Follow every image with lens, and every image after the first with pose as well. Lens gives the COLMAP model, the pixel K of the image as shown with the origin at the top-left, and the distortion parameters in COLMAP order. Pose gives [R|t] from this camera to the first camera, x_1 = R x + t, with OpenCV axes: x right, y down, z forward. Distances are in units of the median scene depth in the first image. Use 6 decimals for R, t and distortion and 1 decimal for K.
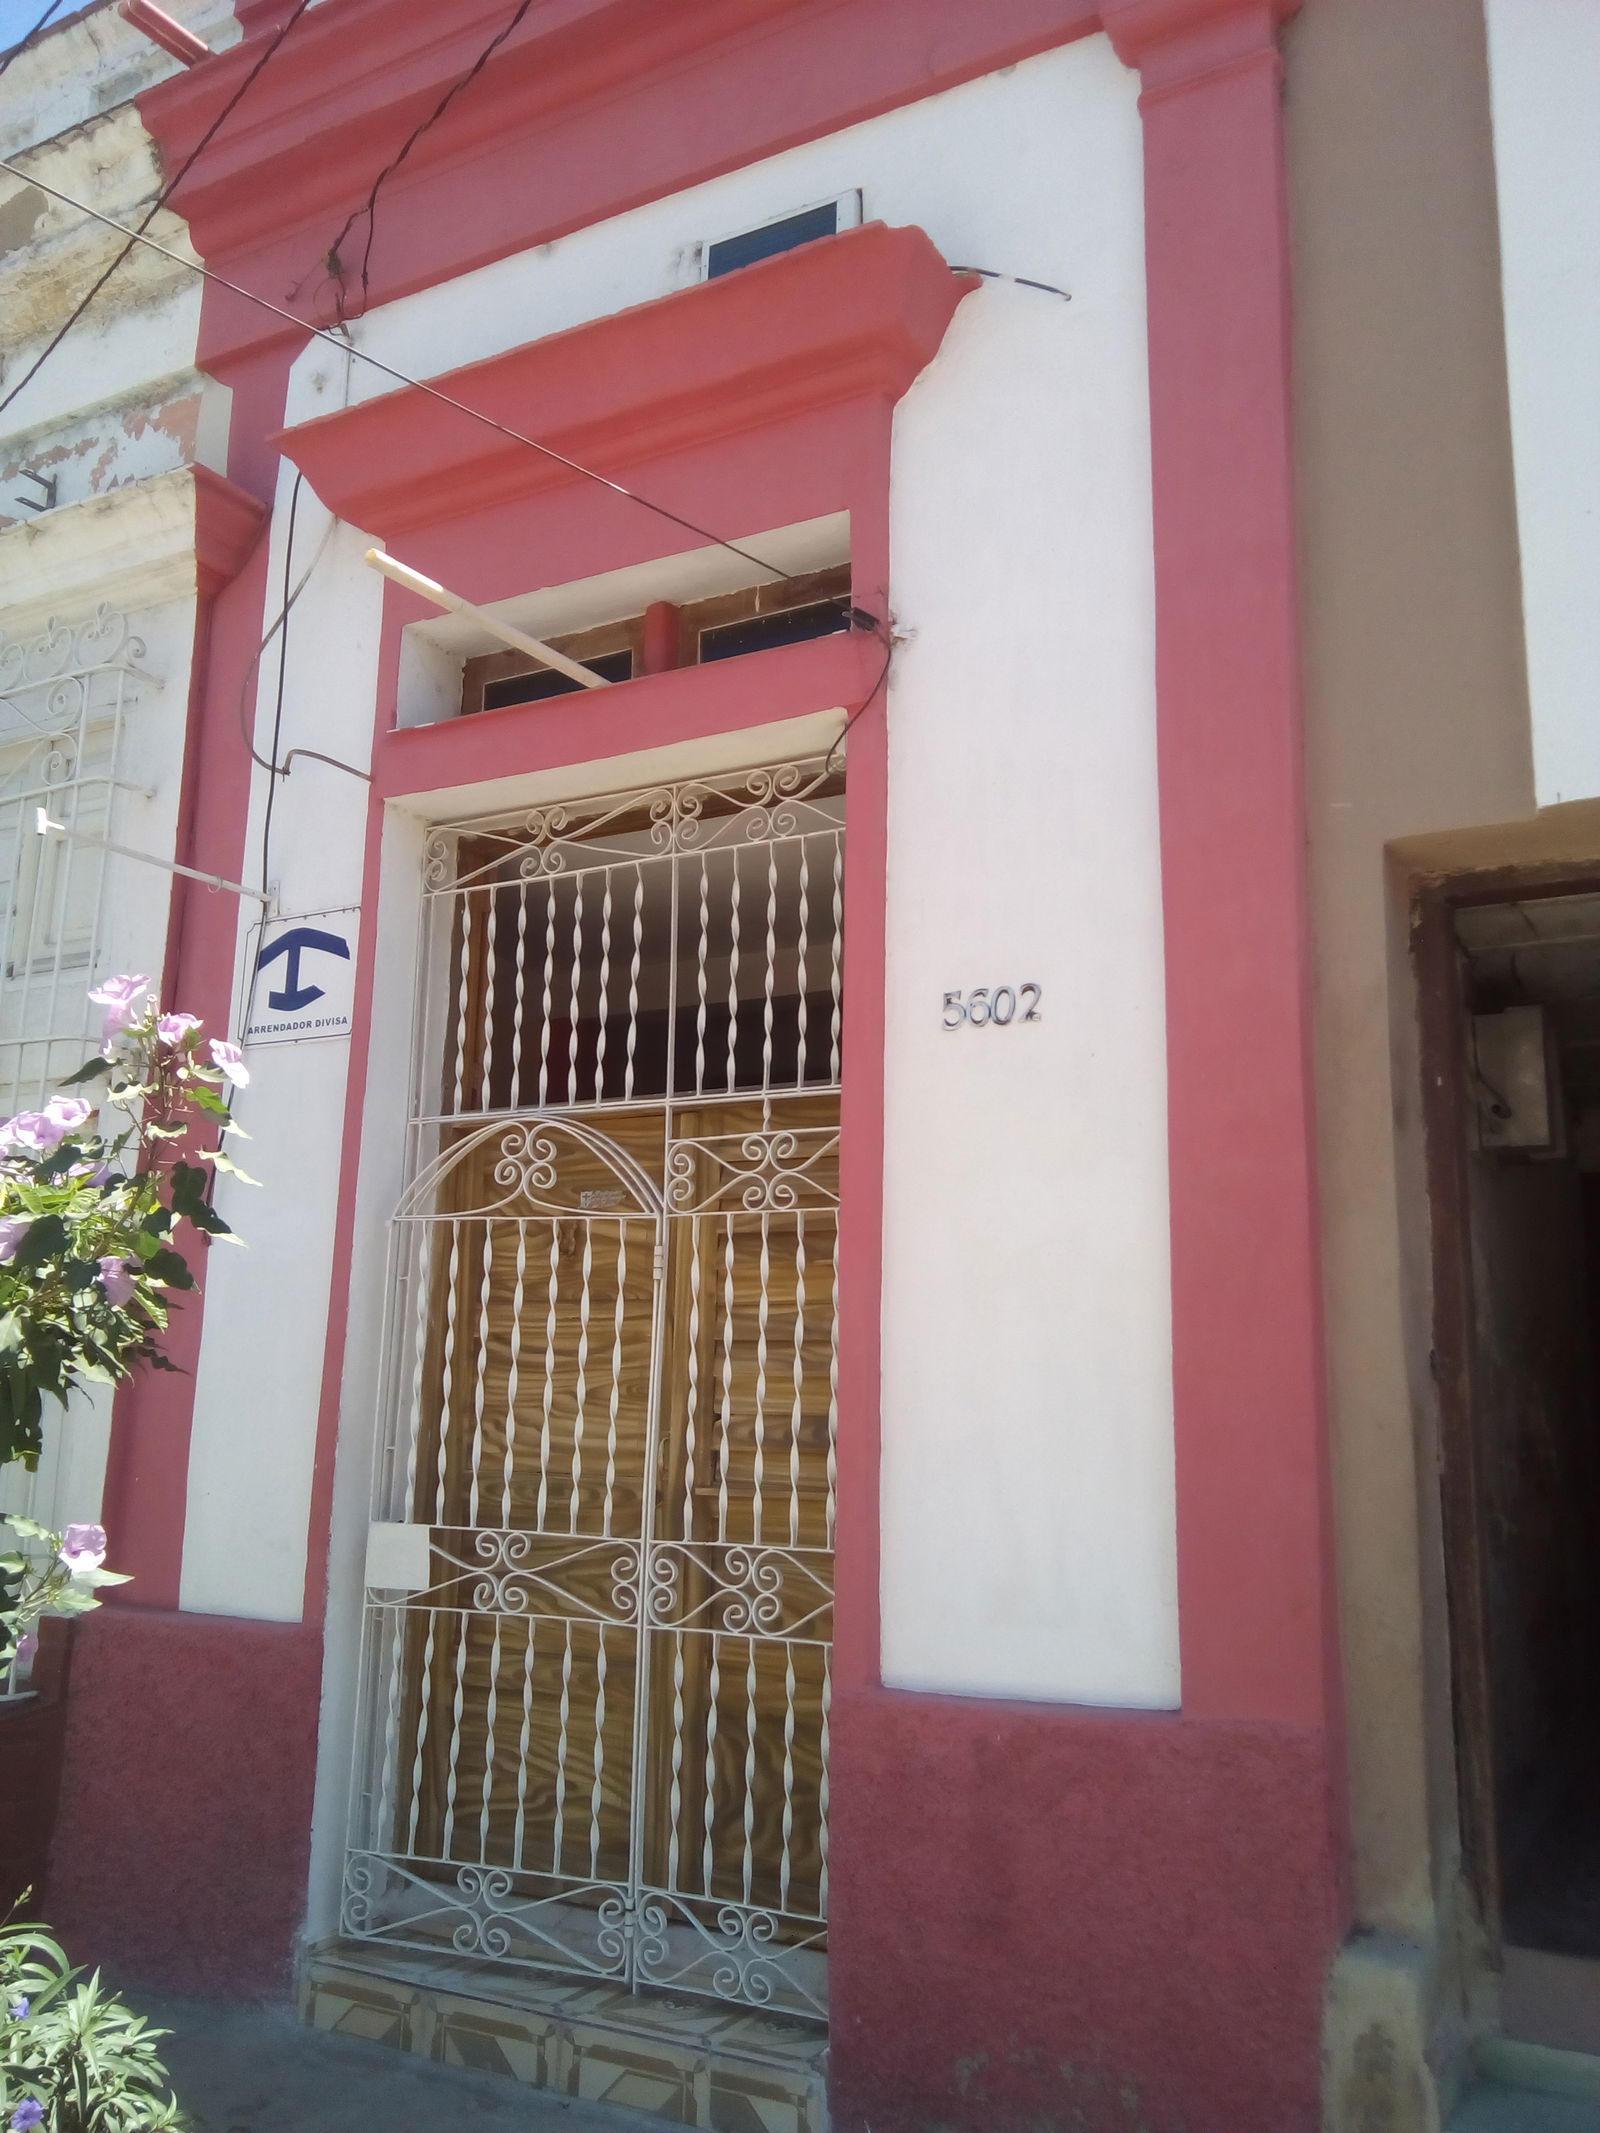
lens RADIAL K [[1716.6, 0, 798.4], [0, 1716.6, 1055.5], [0, 0, 1]] dist [0.045505, -0.039841]
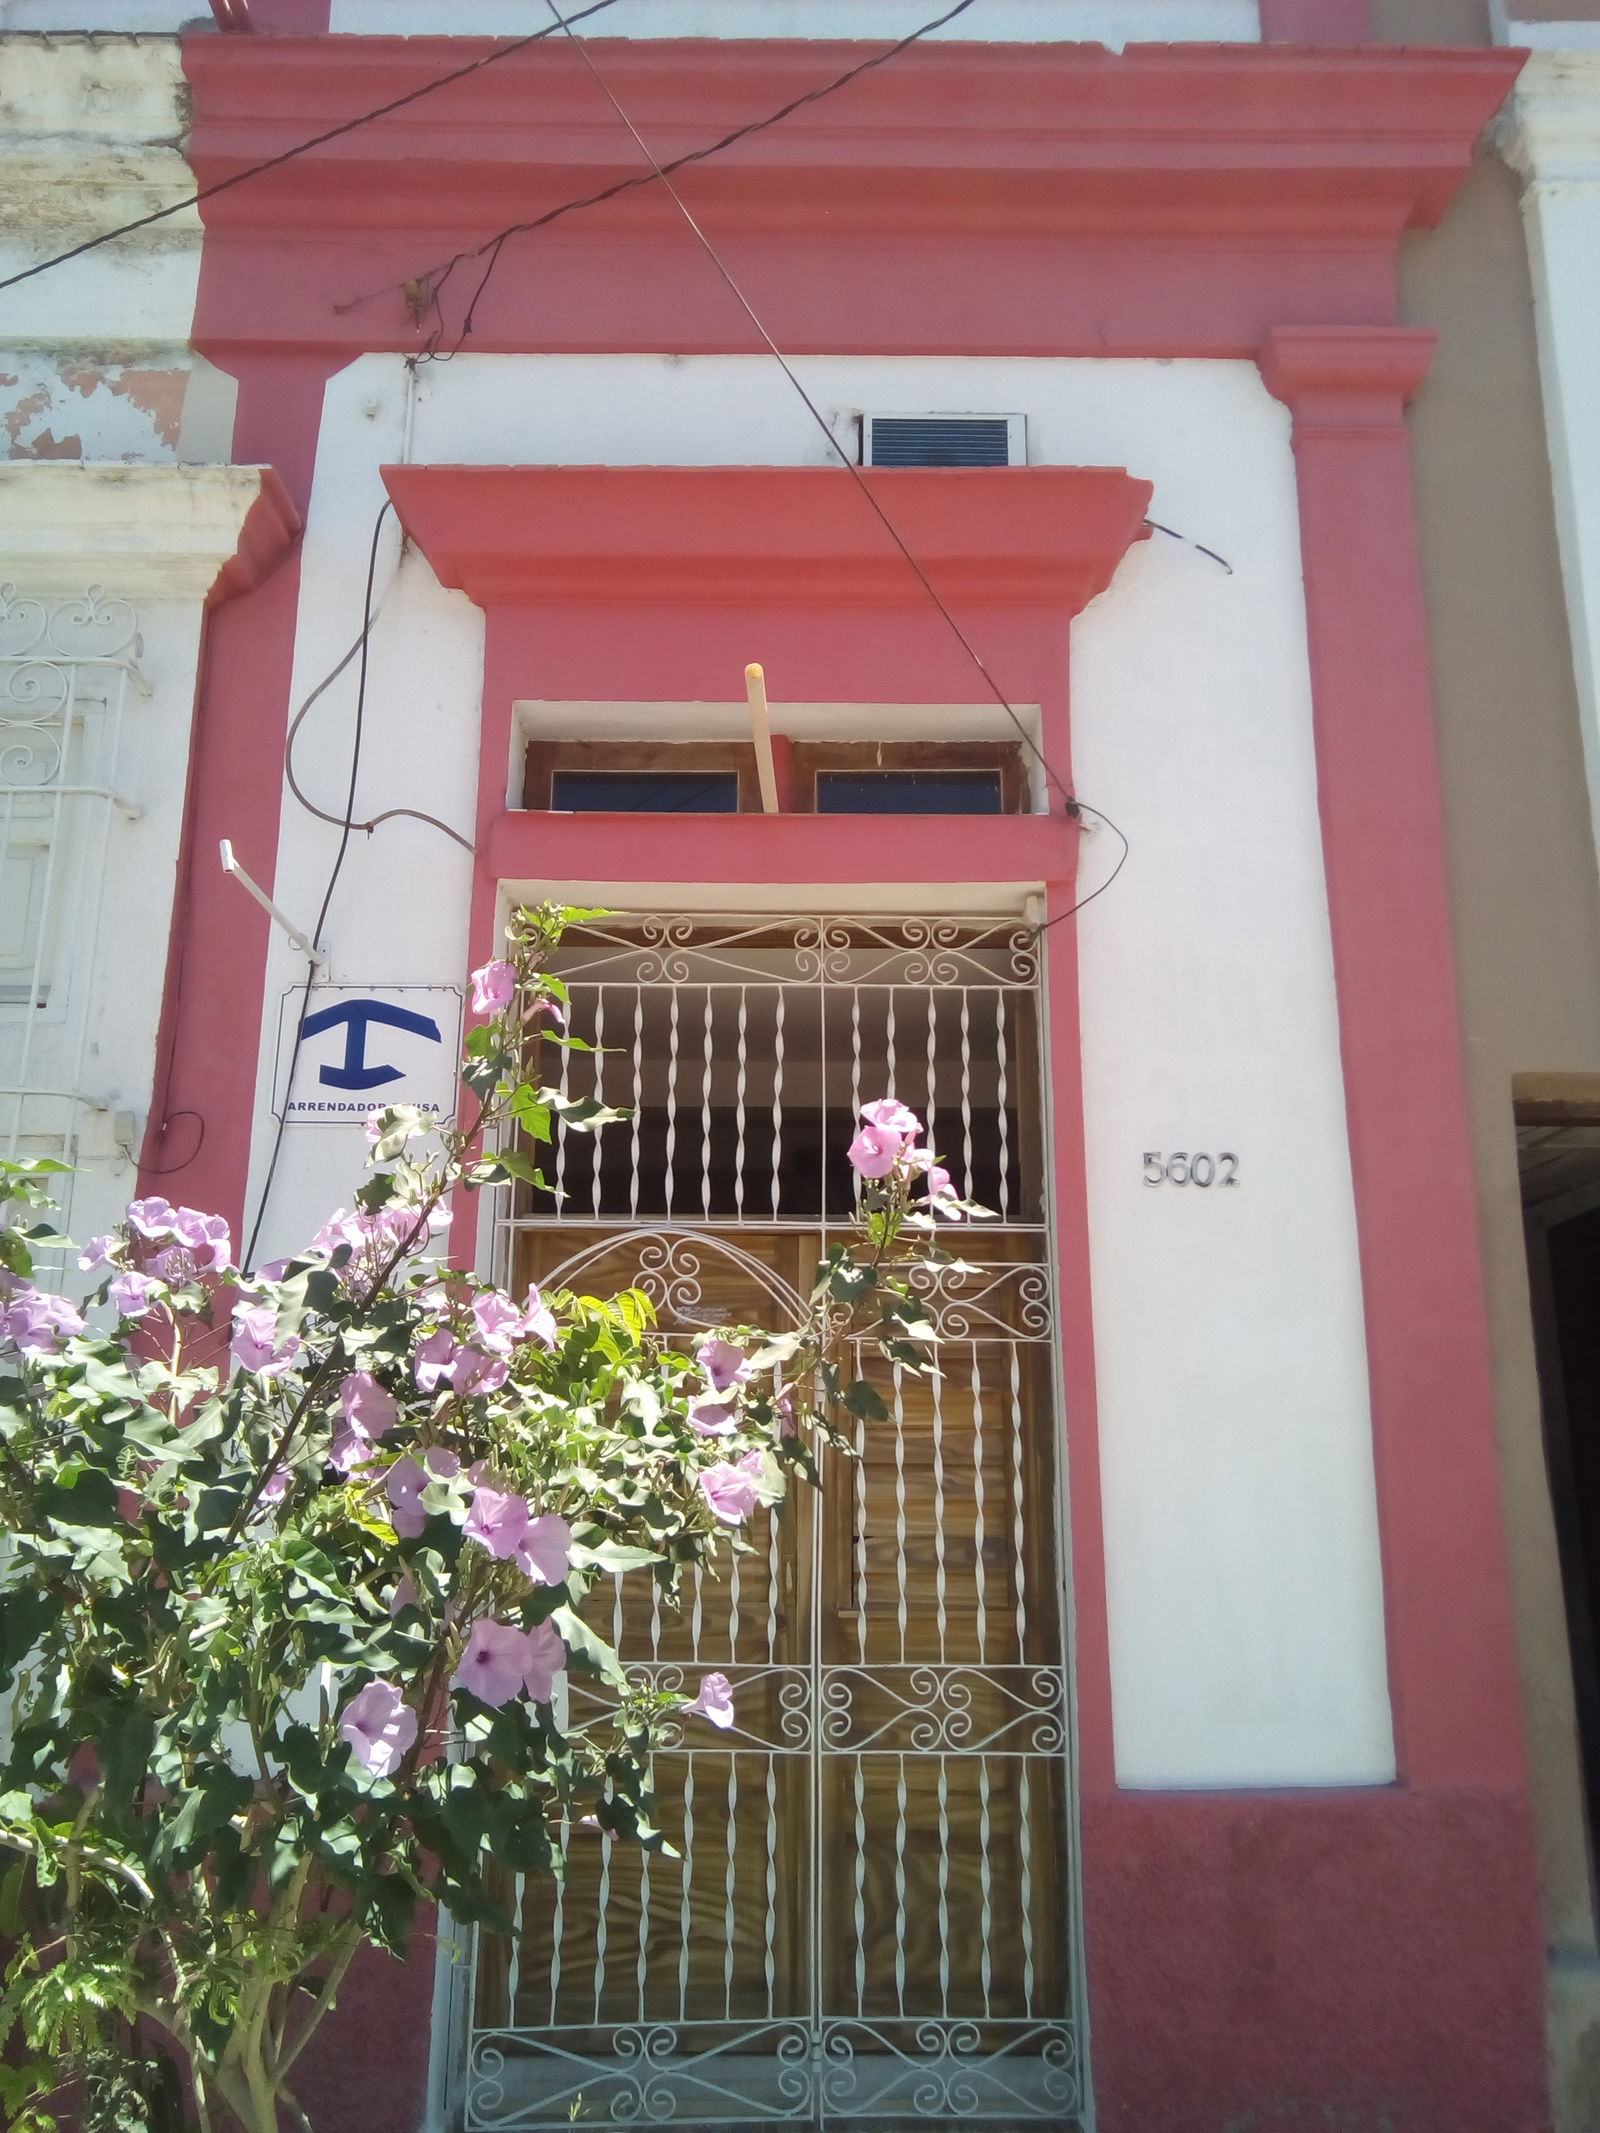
lens RADIAL K [[1716.6, 0, 806.0], [0, 1716.6, 1064.3], [0, 0, 1]] dist [0.045505, -0.039841]
pose [[0.871816, 0.111784, 0.476908, -0.601906], [-0.086801, 0.993460, -0.074183, 0.008348], [-0.482082, 0.023278, 0.875817, 0.111546]]
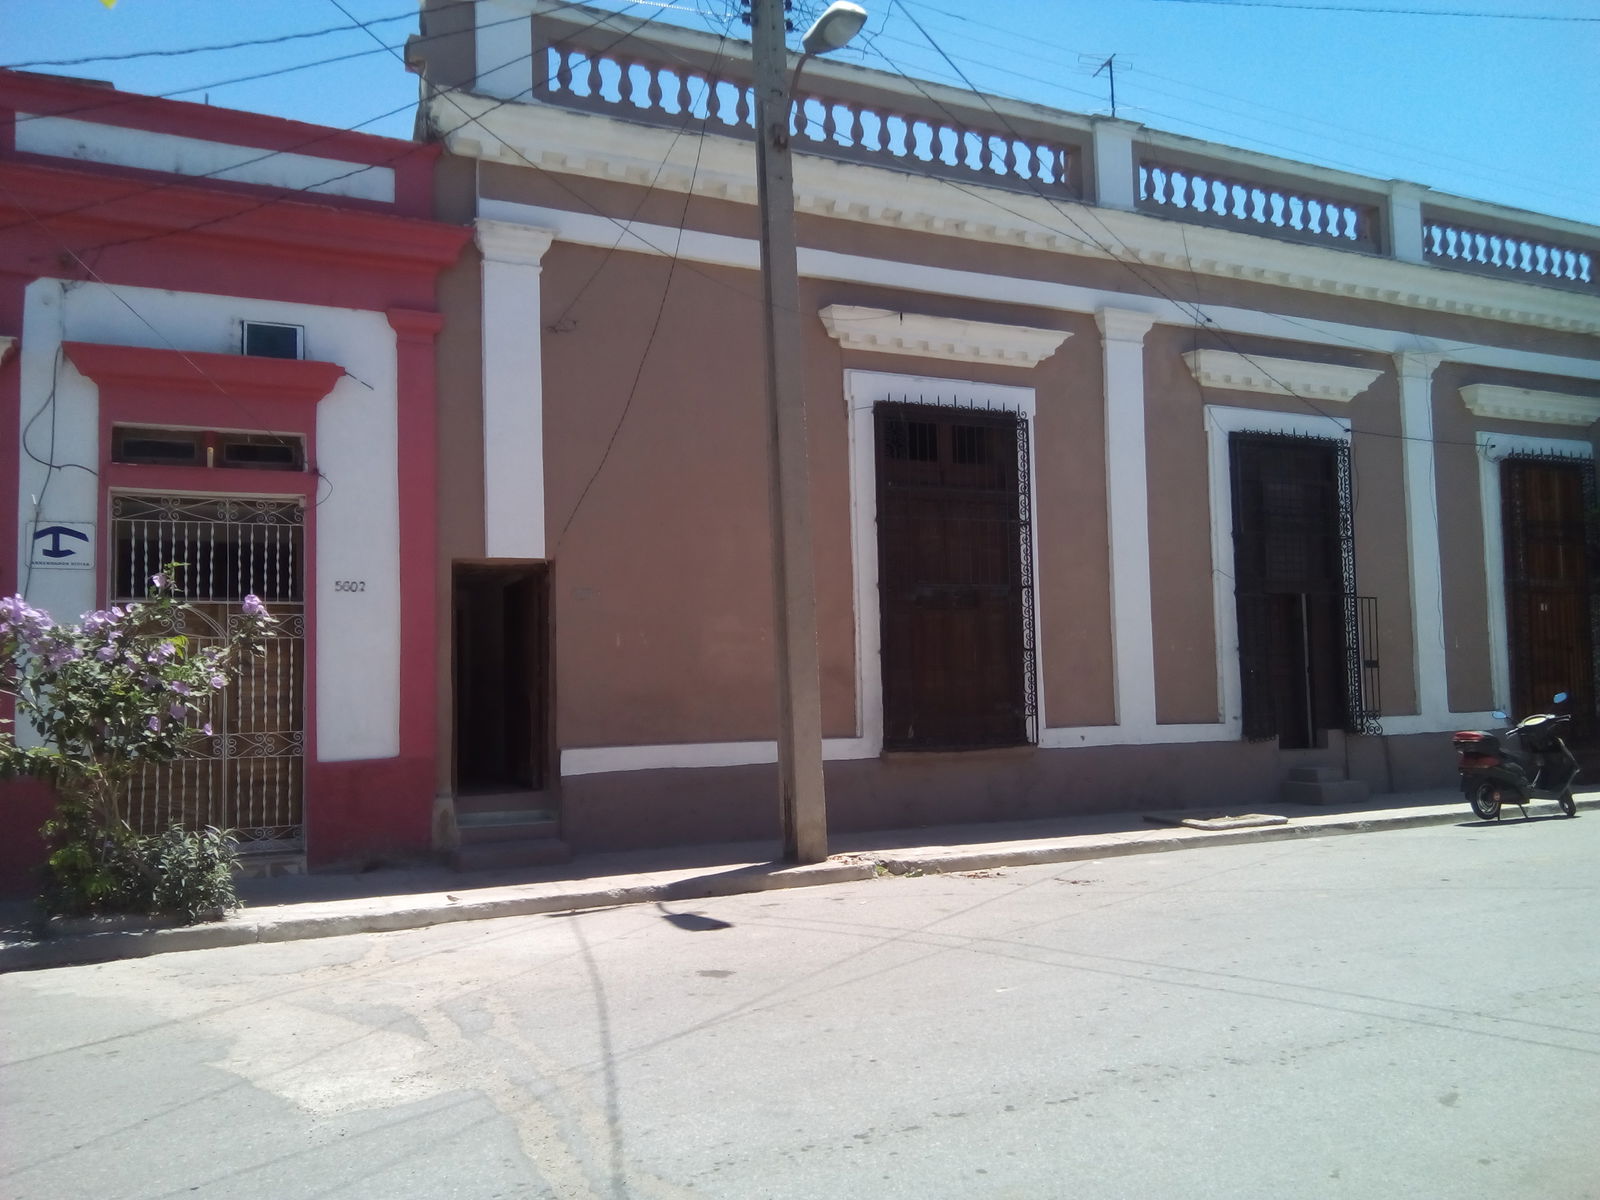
lens RADIAL K [[1287.6, 0, 783.2], [0, 1287.6, 597.4], [0, 0, 1]] dist [0.045505, -0.039841]
pose [[0.575512, 0.029385, 0.817265, -1.510574], [-0.126305, 0.990557, 0.053327, -0.251166], [-0.807981, -0.133914, 0.573789, -1.273819]]
